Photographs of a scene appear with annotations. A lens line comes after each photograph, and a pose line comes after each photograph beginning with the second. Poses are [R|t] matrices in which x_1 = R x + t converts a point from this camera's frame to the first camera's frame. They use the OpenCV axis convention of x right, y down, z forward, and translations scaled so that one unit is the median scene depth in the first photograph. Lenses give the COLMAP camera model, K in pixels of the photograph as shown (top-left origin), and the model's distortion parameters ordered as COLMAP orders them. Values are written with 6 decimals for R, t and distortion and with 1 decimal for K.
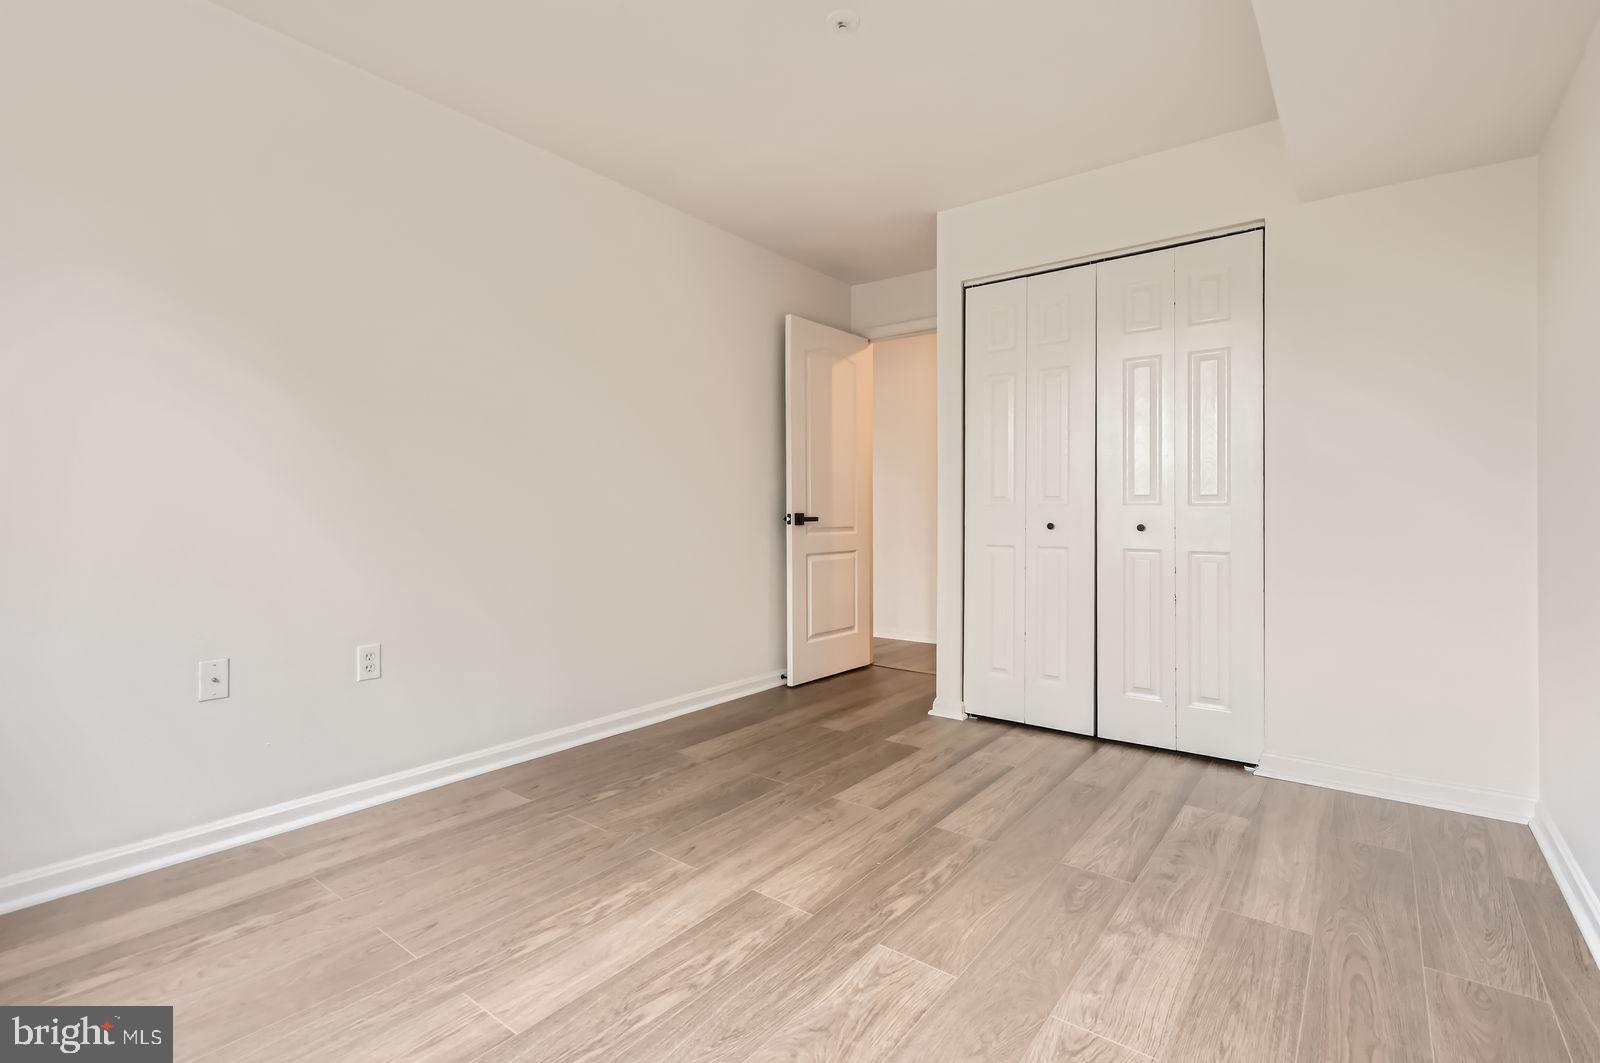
lens RADIAL K [[749.3, 0, 801.8], [0, 749.3, 507.6], [0, 0, 1]] dist [0.020949, 0.000166]
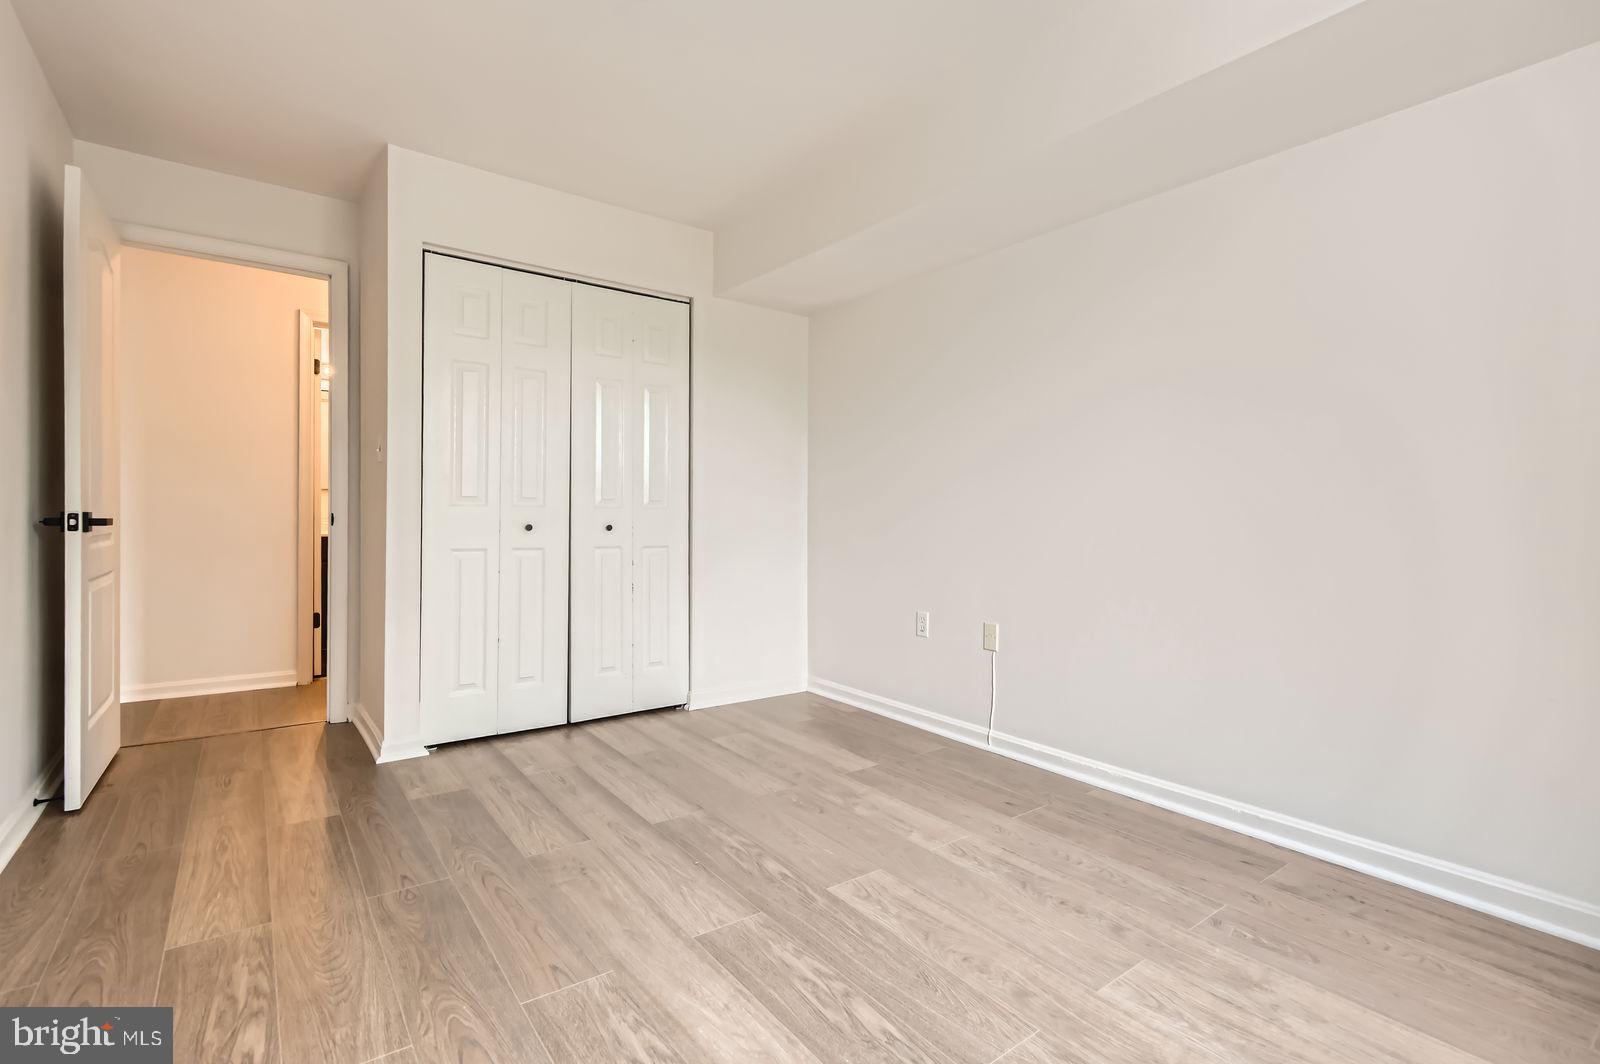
lens RADIAL K [[734.9, 0, 809.2], [0, 734.9, 530.2], [0, 0, 1]] dist [0.013885, -0.000651]
pose [[0.263879, -0.013320, 0.964464, -0.743434], [-0.020372, 0.999605, 0.019380, -0.001600], [-0.964341, -0.024762, 0.263503, 0.545401]]
